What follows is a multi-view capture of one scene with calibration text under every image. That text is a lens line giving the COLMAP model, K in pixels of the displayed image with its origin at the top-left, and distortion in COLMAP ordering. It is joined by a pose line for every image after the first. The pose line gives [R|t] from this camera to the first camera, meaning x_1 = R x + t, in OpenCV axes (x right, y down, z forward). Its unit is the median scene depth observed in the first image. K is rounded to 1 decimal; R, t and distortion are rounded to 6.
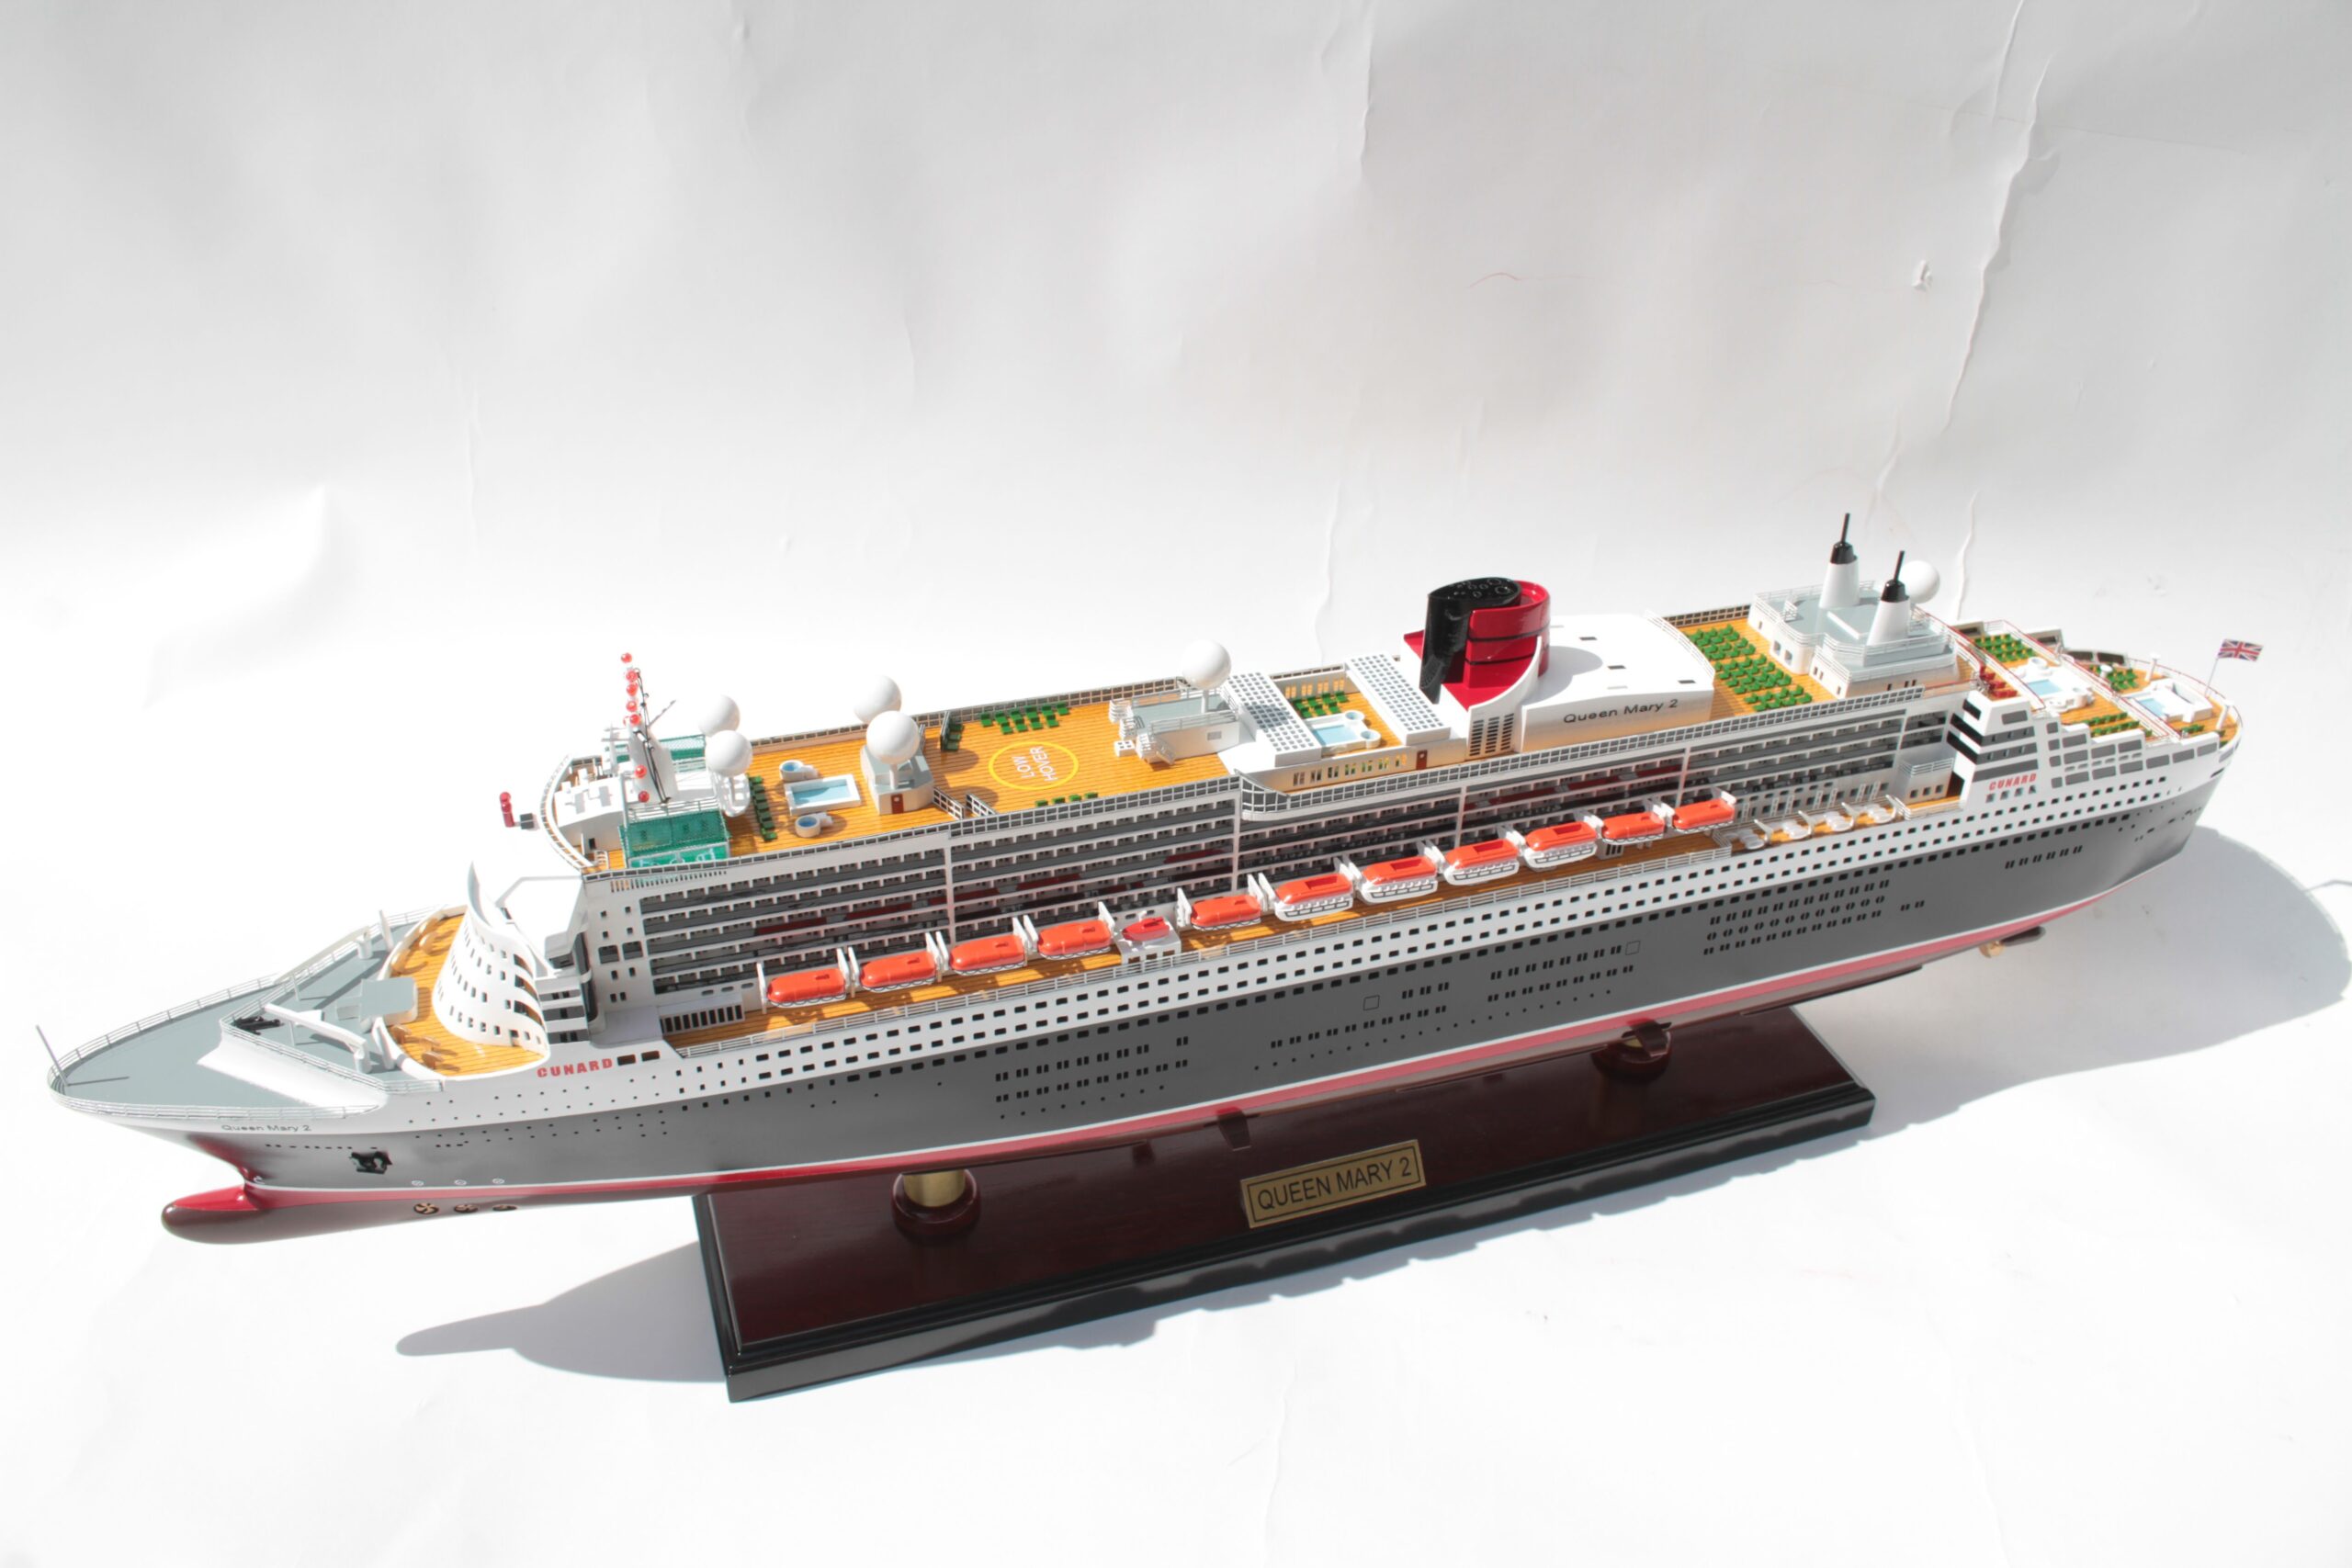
lens RADIAL K [[1942.7, 0, 1184.7], [0, 1942.7, 781.7], [0, 0, 1]] dist [-0.163532, 0.138916]
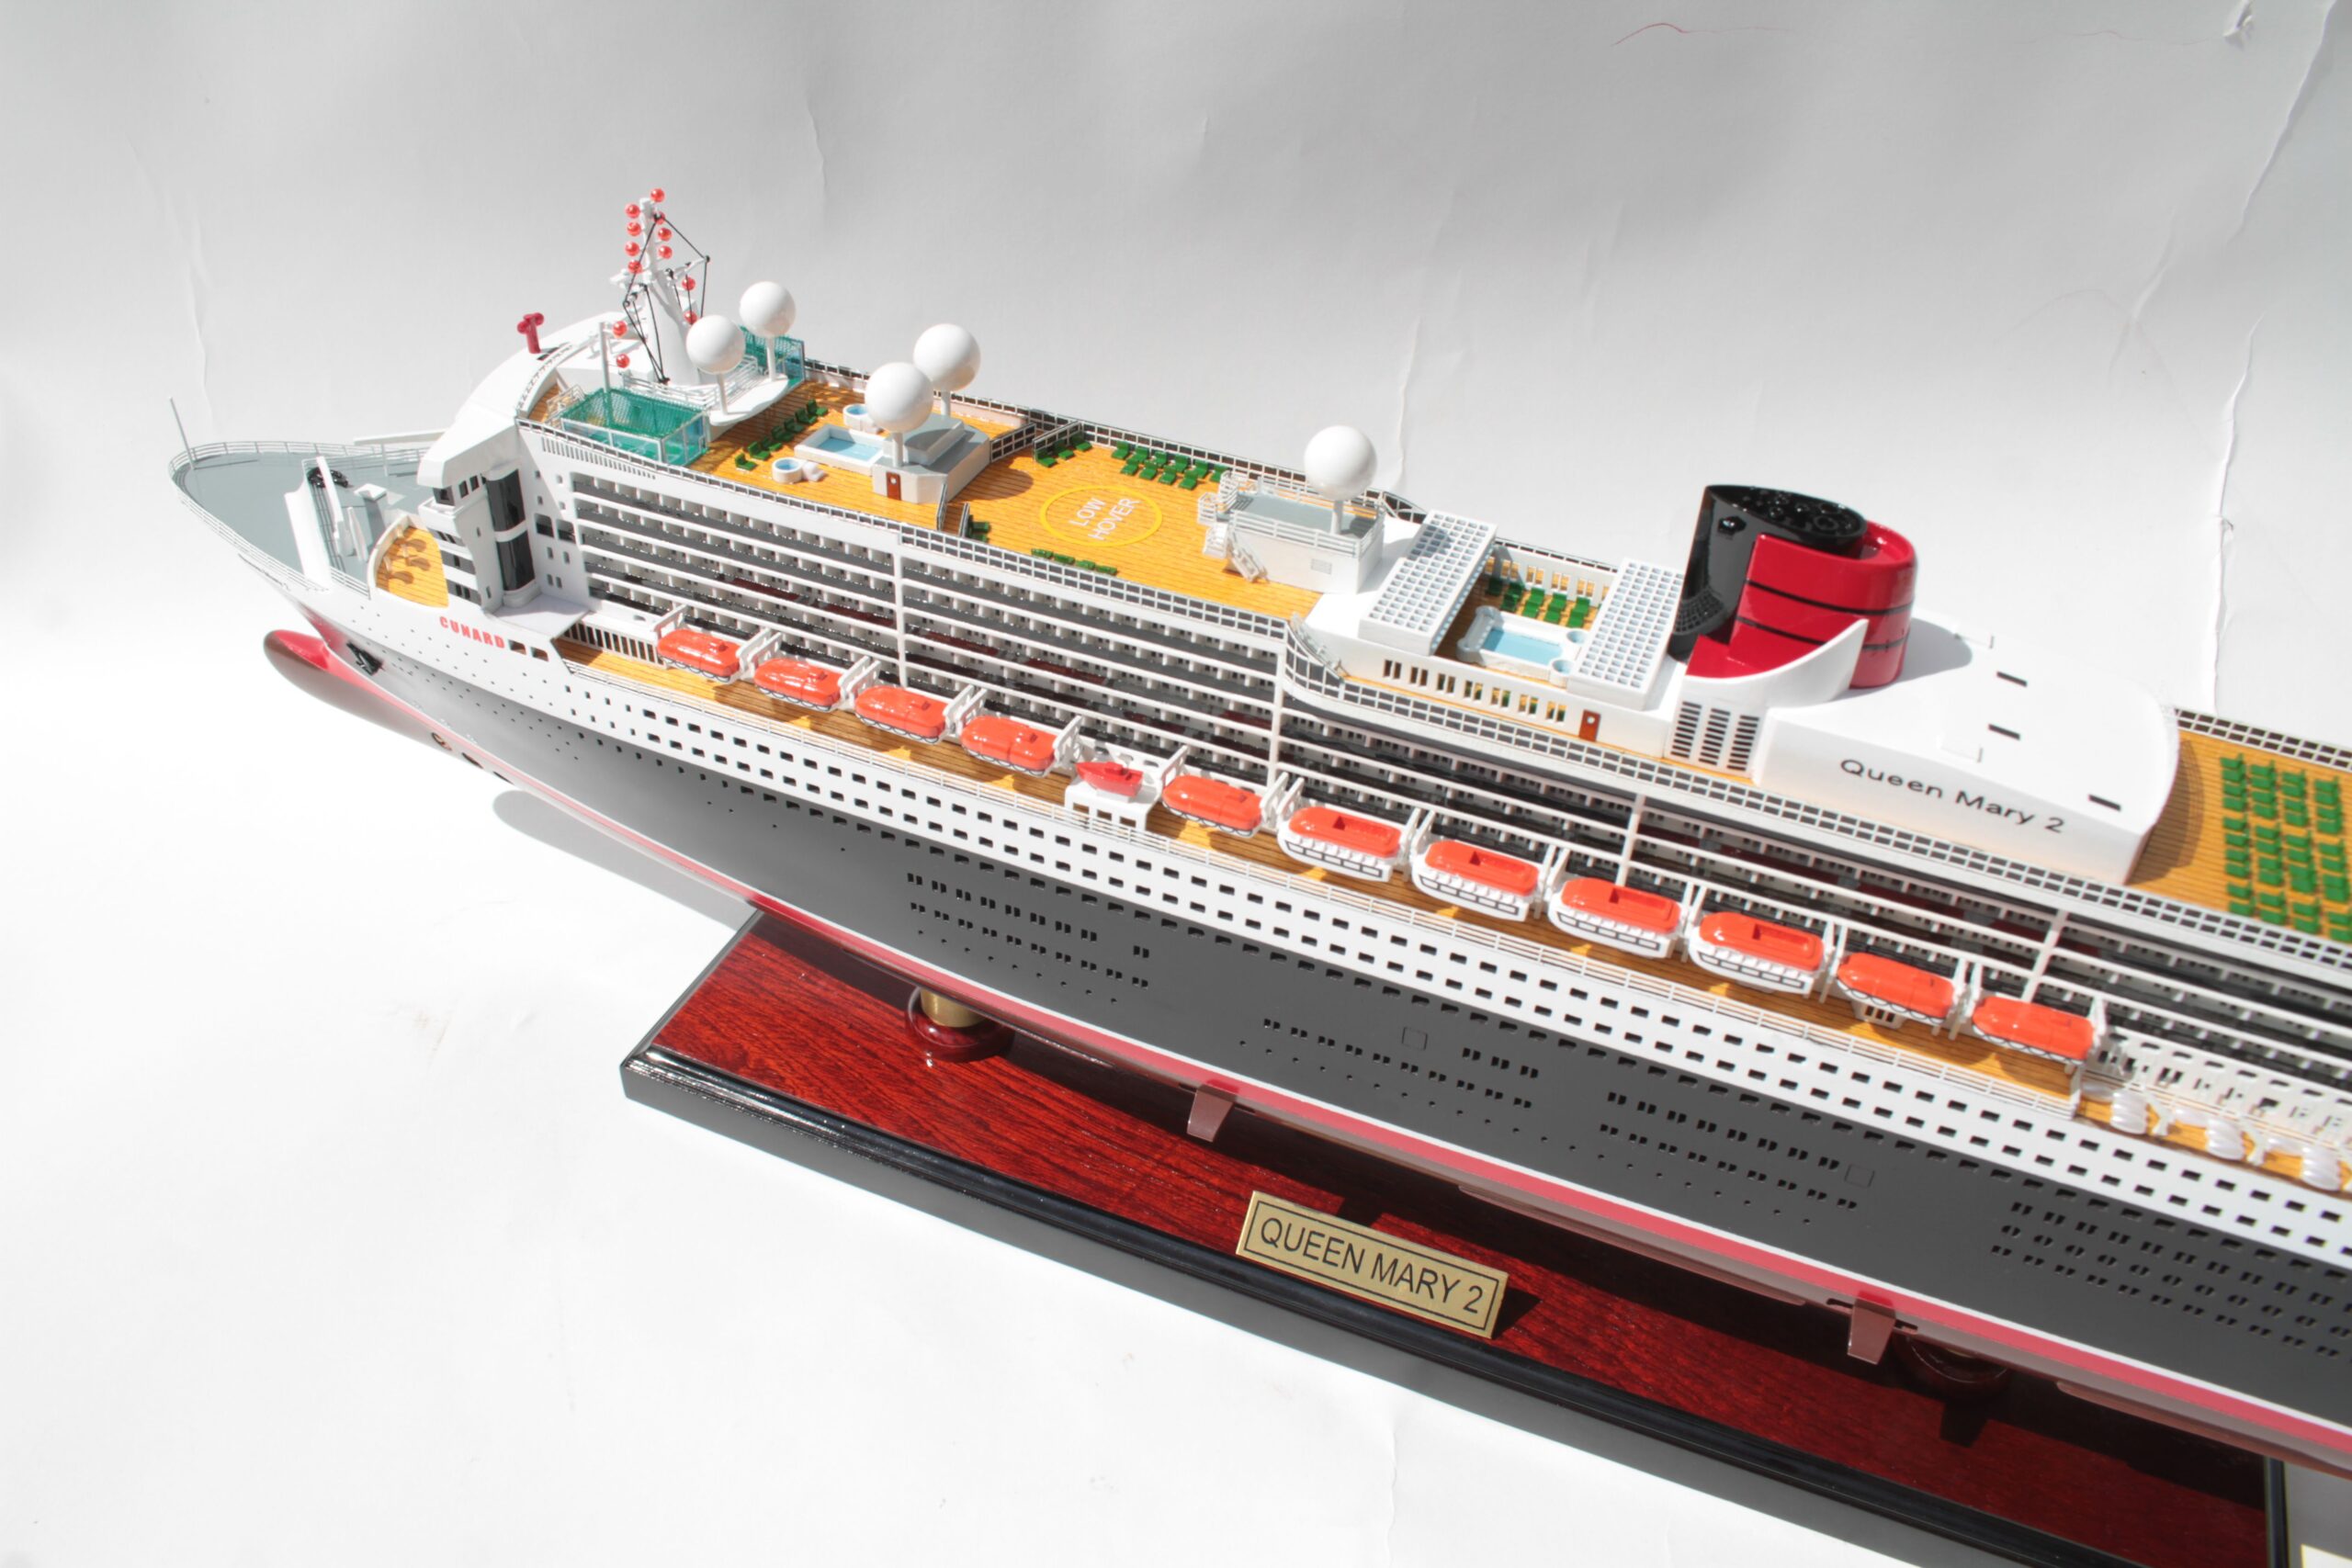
lens RADIAL K [[1942.7, 0, 1184.7], [0, 1942.7, 781.7], [0, 0, 1]] dist [-0.163532, 0.138916]
pose [[0.751009, 0.407284, -0.519717, 0.358586], [-0.379590, 0.910343, 0.164884, -0.048220], [0.540275, 0.073450, 0.838277, 0.401985]]
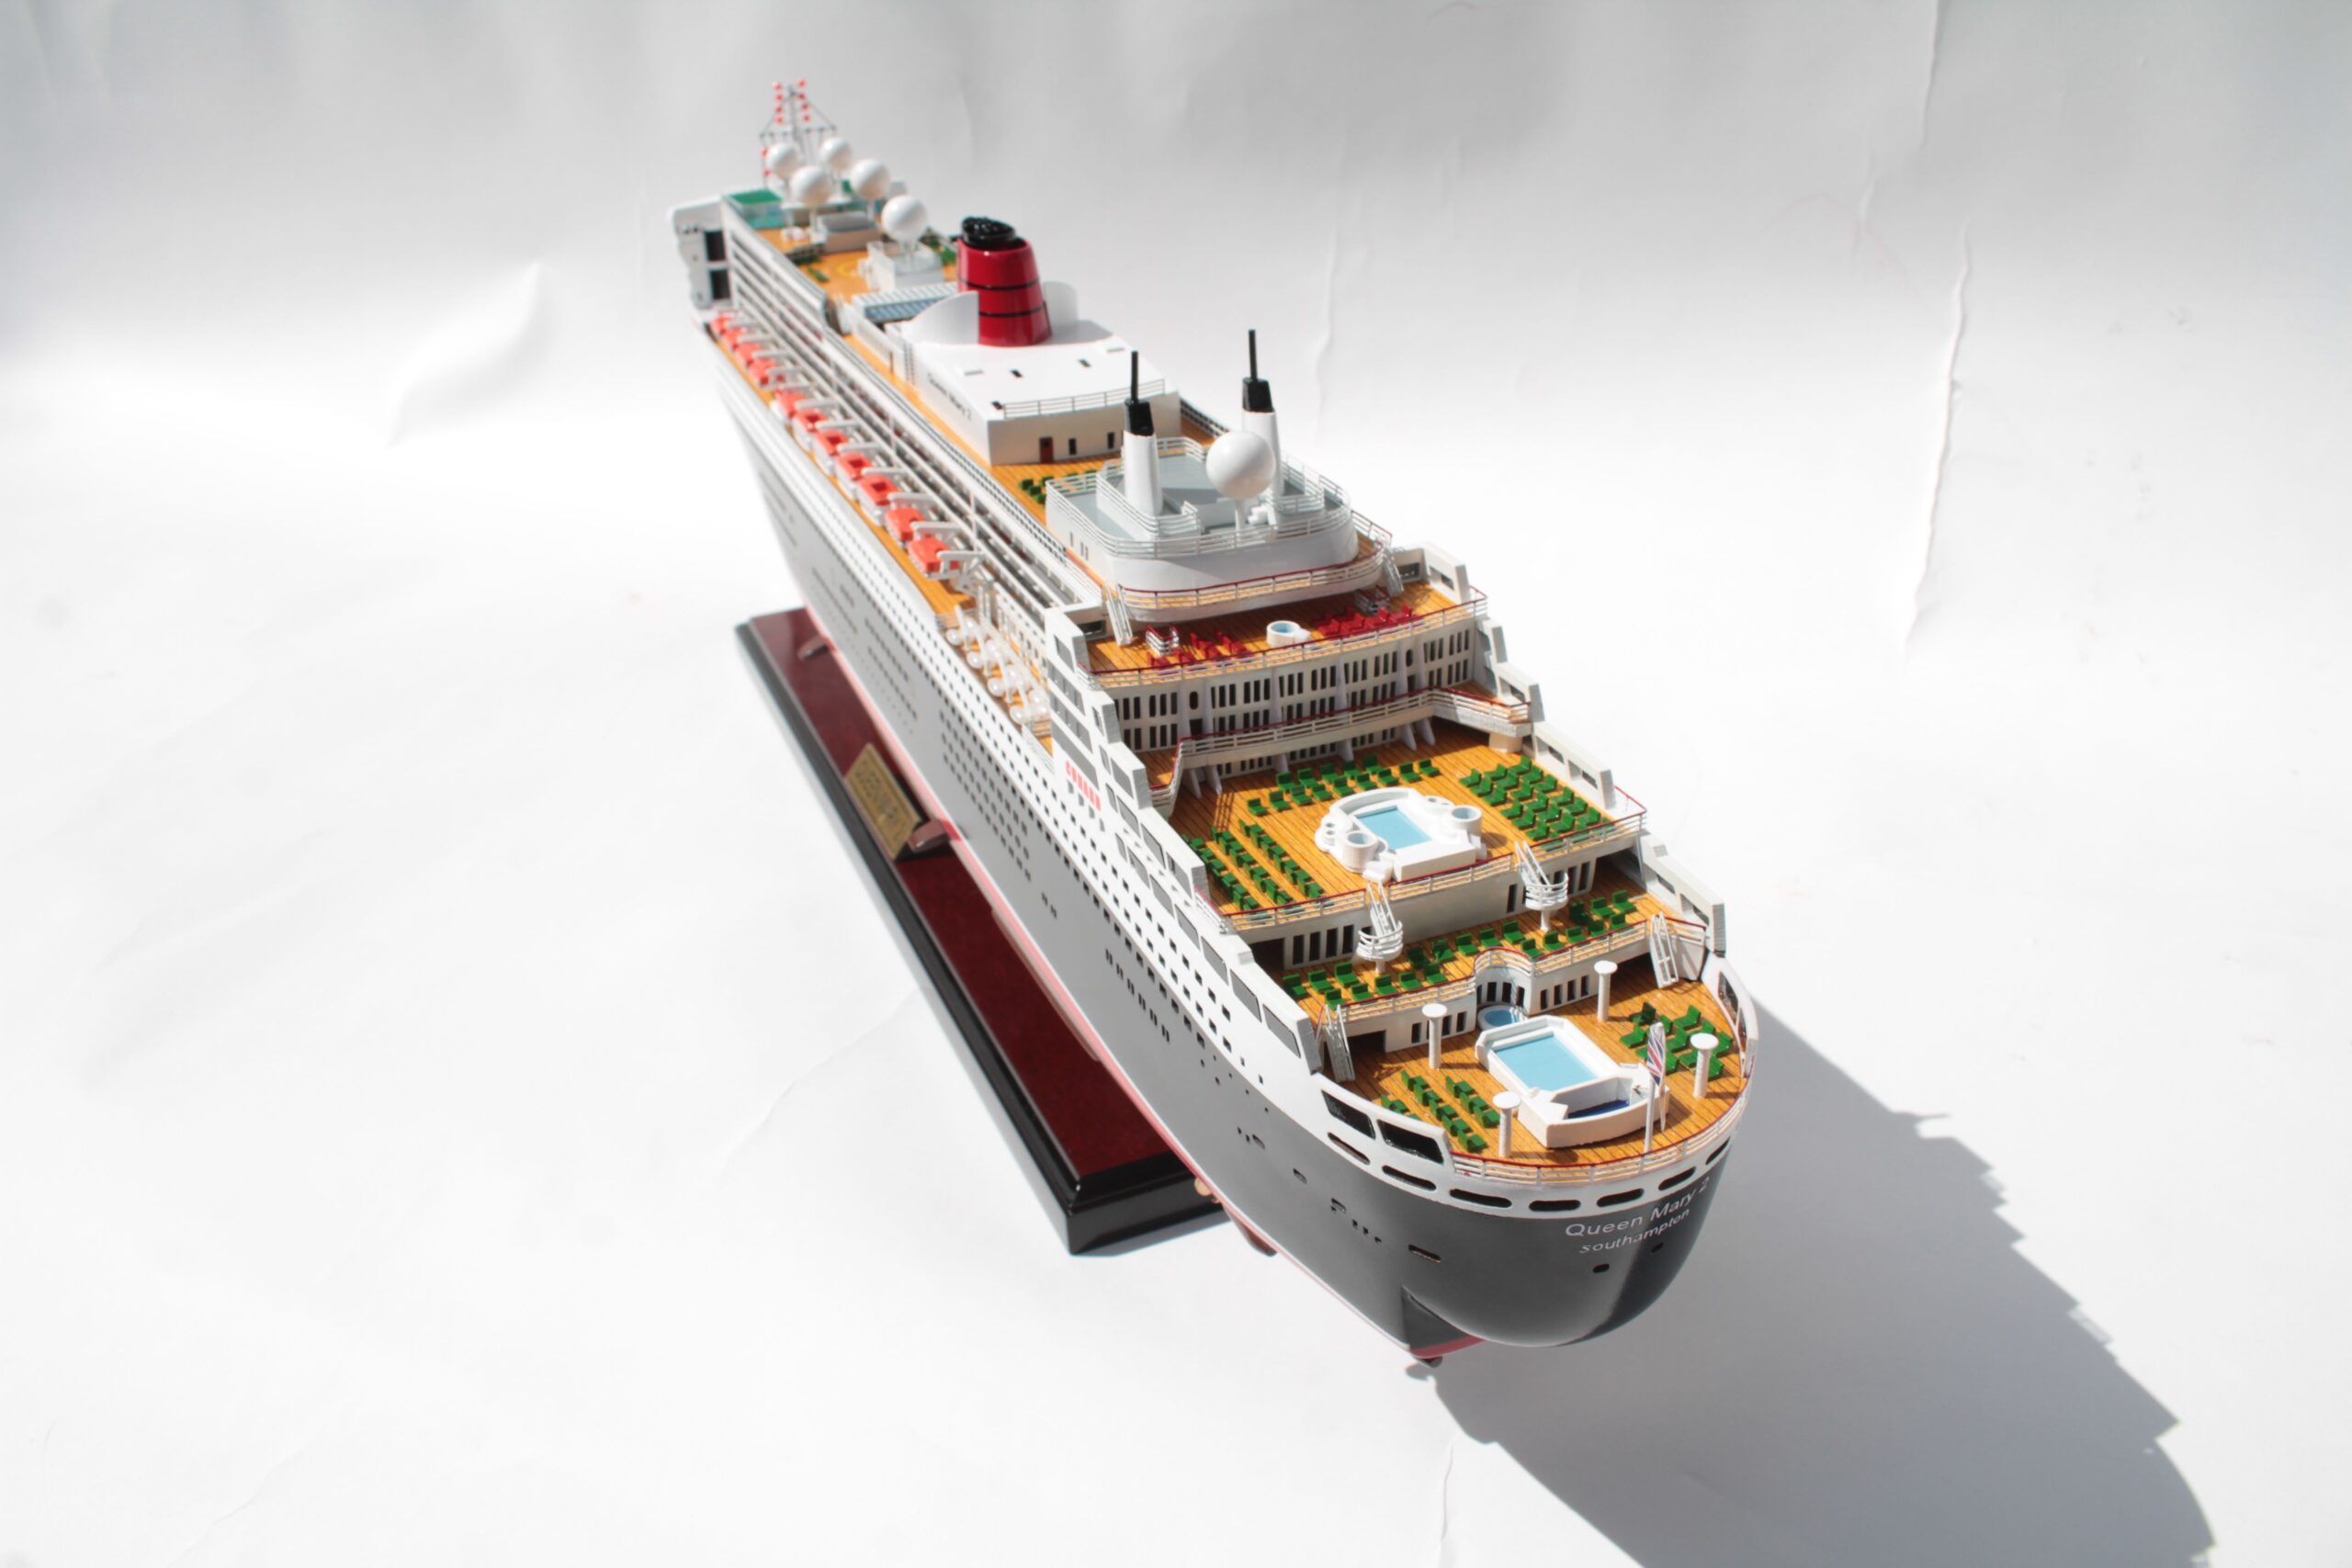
lens RADIAL K [[1942.7, 0, 1184.7], [0, 1942.7, 781.7], [0, 0, 1]] dist [-0.163532, 0.138916]
pose [[0.069684, 0.440440, -0.895074, 1.111244], [-0.509464, 0.787133, 0.347662, -0.260982], [0.857666, 0.431781, 0.279239, 0.947771]]
